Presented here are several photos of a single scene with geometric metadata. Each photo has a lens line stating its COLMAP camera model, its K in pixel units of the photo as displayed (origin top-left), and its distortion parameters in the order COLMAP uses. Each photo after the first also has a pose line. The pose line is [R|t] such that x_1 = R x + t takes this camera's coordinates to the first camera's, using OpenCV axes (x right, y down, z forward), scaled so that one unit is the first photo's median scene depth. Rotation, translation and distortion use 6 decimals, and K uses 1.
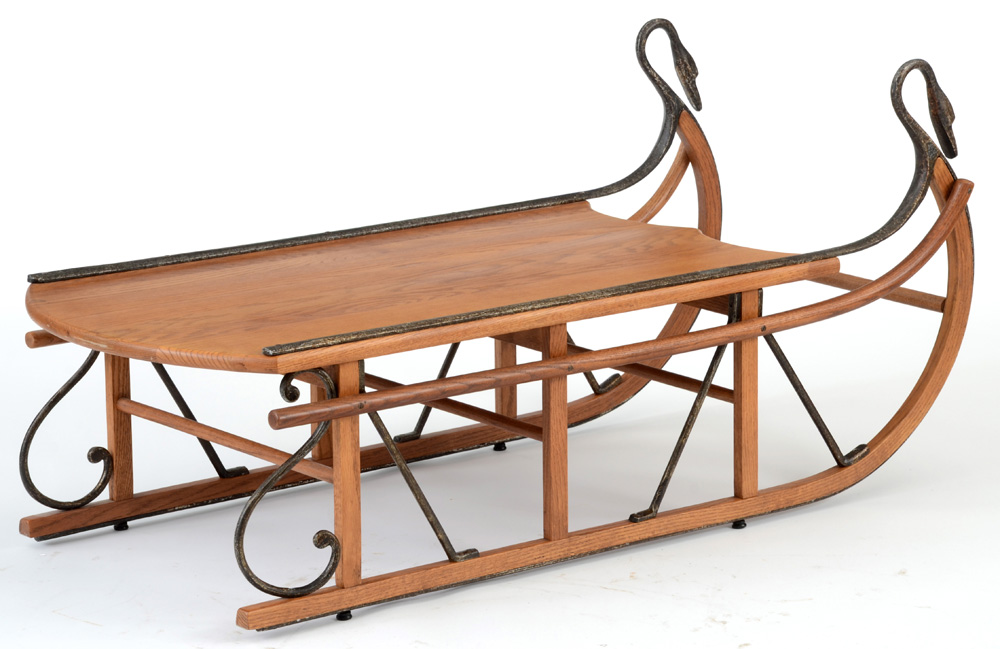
lens RADIAL K [[3523.5, 0, 497.8], [0, 3523.5, 317.3], [0, 0, 1]] dist [0.843629, 0.000000]
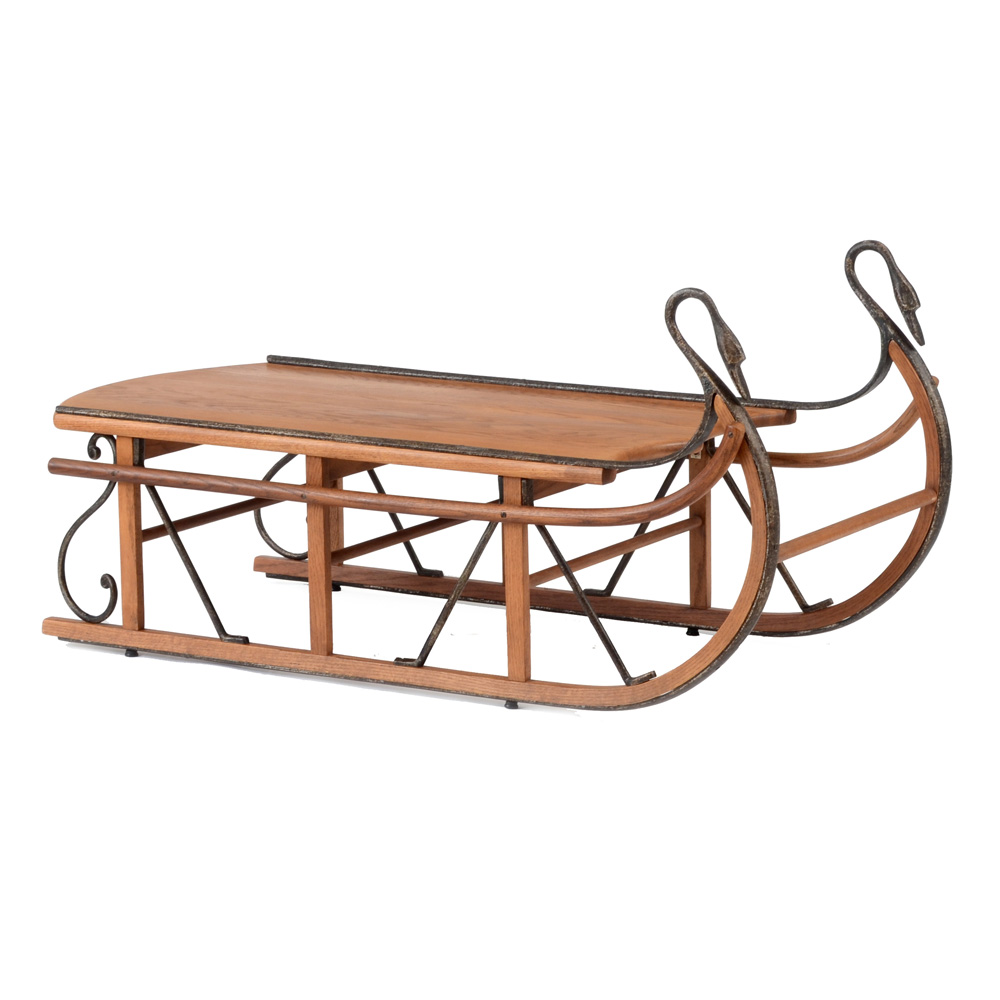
lens RADIAL K [[4001.5, 0, 551.8], [0, 4001.5, 530.0], [0, 0, 1]] dist [0.525213, 0.000000]
pose [[0.366074, 0.186978, -0.911608, 1.213179], [-0.199943, 0.972532, 0.119183, -0.142467], [0.908852, 0.138640, 0.393404, 0.592240]]
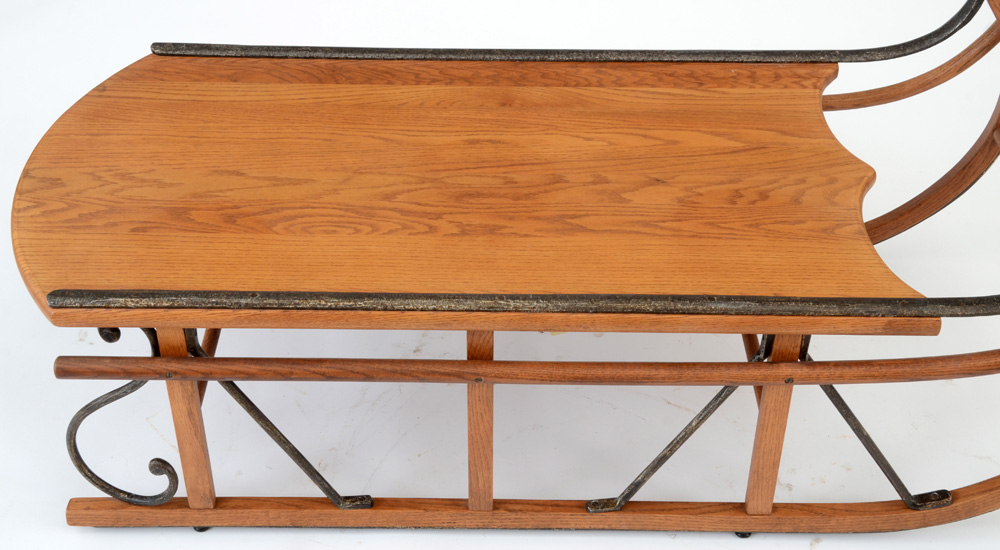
lens RADIAL K [[1346.0, 0, 491.9], [0, 1346.0, 261.6], [0, 0, 1]] dist [0.122360, 0.000000]
pose [[0.787755, 0.386339, -0.479775, 0.168718], [-0.149234, 0.875364, 0.459855, -0.160603], [0.597638, -0.290654, 0.747228, 0.787013]]
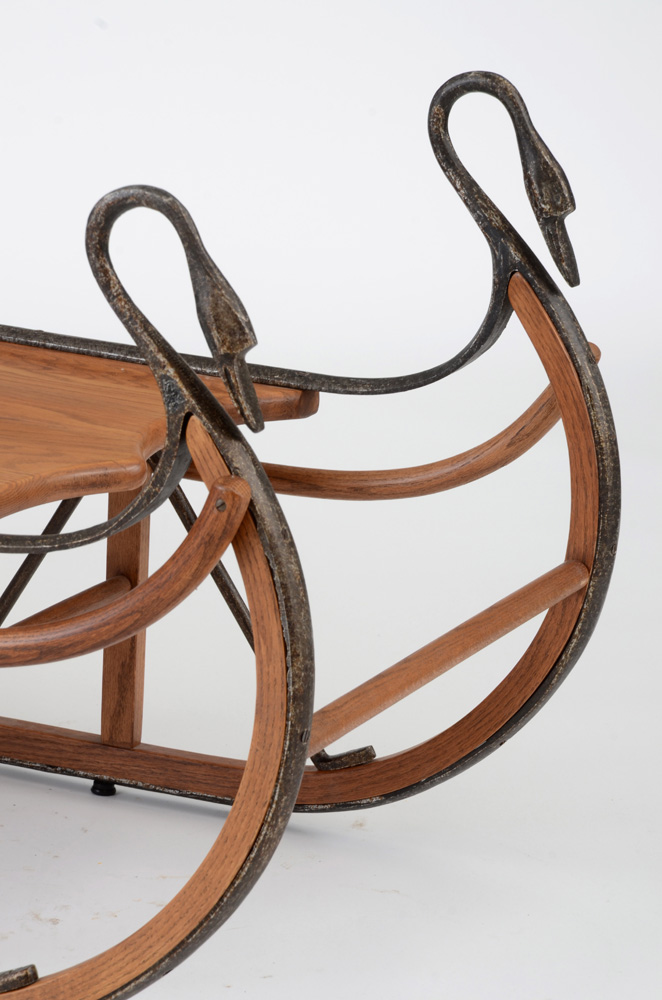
lens RADIAL K [[4200.7, 0, 330.8], [0, 4200.7, 509.7], [0, 0, 1]] dist [1.462242, 0.000000]
pose [[0.452965, 0.260878, -0.852505, 0.655727], [-0.246457, 0.955607, 0.161477, -0.137584], [0.856786, 0.136962, 0.497152, 0.823243]]
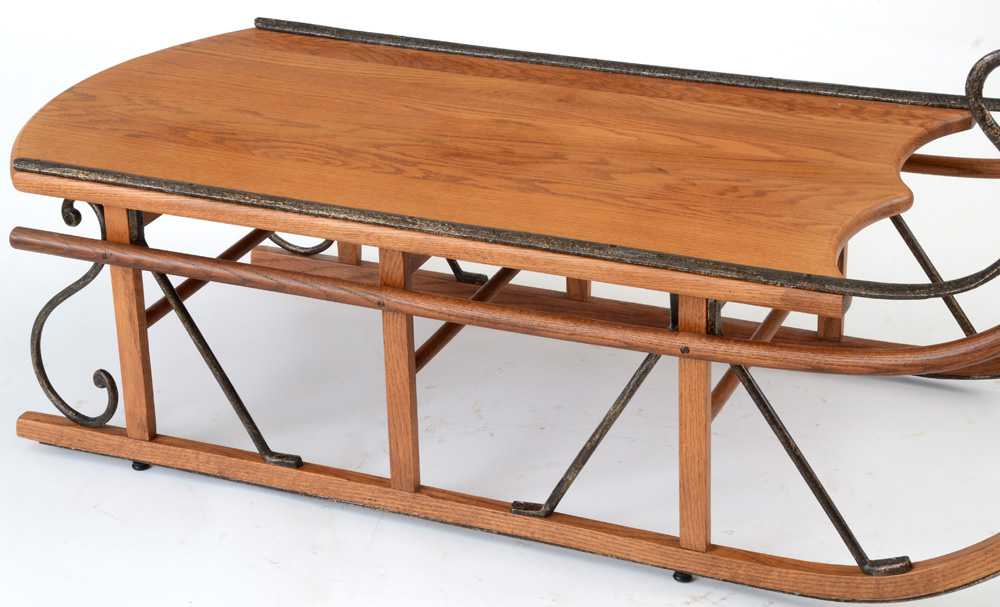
lens RADIAL K [[2191.9, 0, 490.6], [0, 2191.9, 277.8], [0, 0, 1]] dist [0.463656, 0.000000]
pose [[0.484004, 0.354637, -0.799983, 0.441582], [-0.174956, 0.934957, 0.308620, -0.153751], [0.857397, -0.009411, 0.514569, 0.778211]]
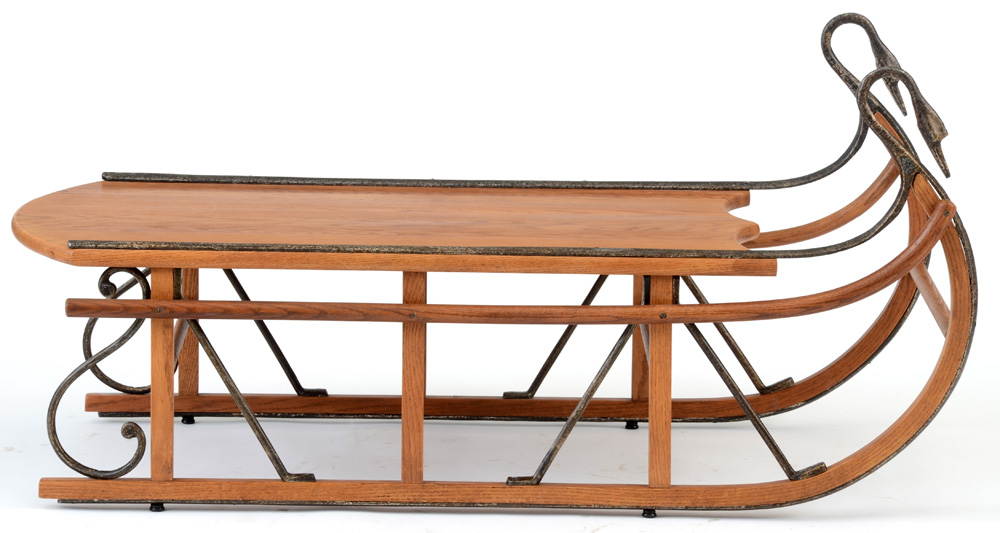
lens RADIAL K [[4064.5, 0, 487.1], [0, 4064.5, 292.5], [0, 0, 1]] dist [1.330908, 0.000000]
pose [[0.793492, 0.134656, -0.593496, 0.755461], [-0.153709, 0.987940, 0.018644, -0.017972], [0.588849, 0.076432, 0.804621, 0.059868]]
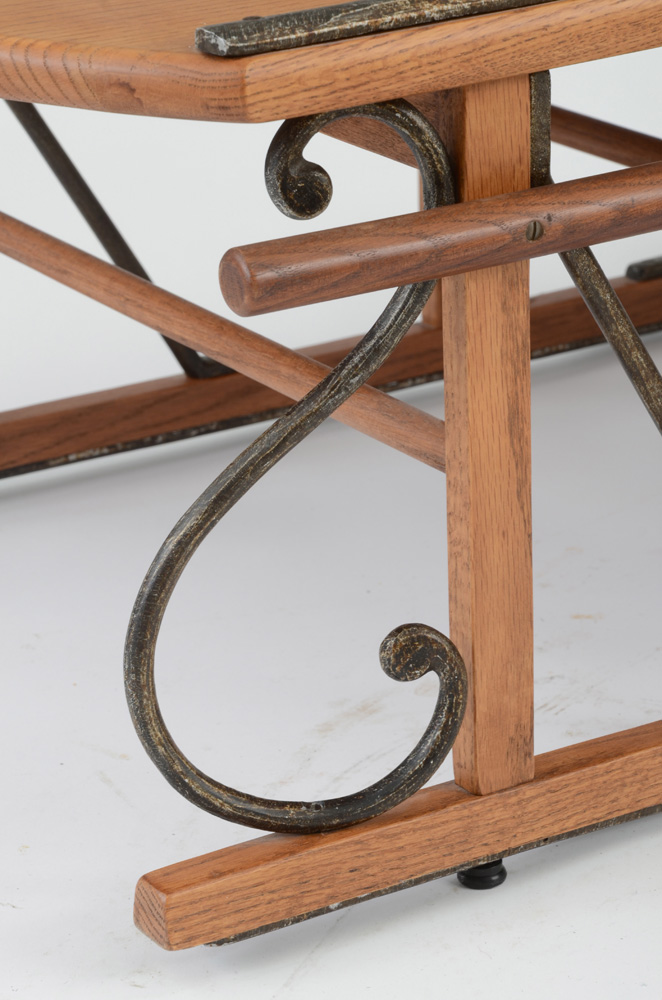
lens RADIAL K [[3380.7, 0, 334.4], [0, 3380.7, 509.2], [0, 0, 1]] dist [0.835822, 0.000000]
pose [[0.994470, 0.015587, -0.103857, -0.024699], [-0.001158, 0.990492, 0.137566, 0.008528], [0.105014, -0.136685, 0.985033, 0.693161]]
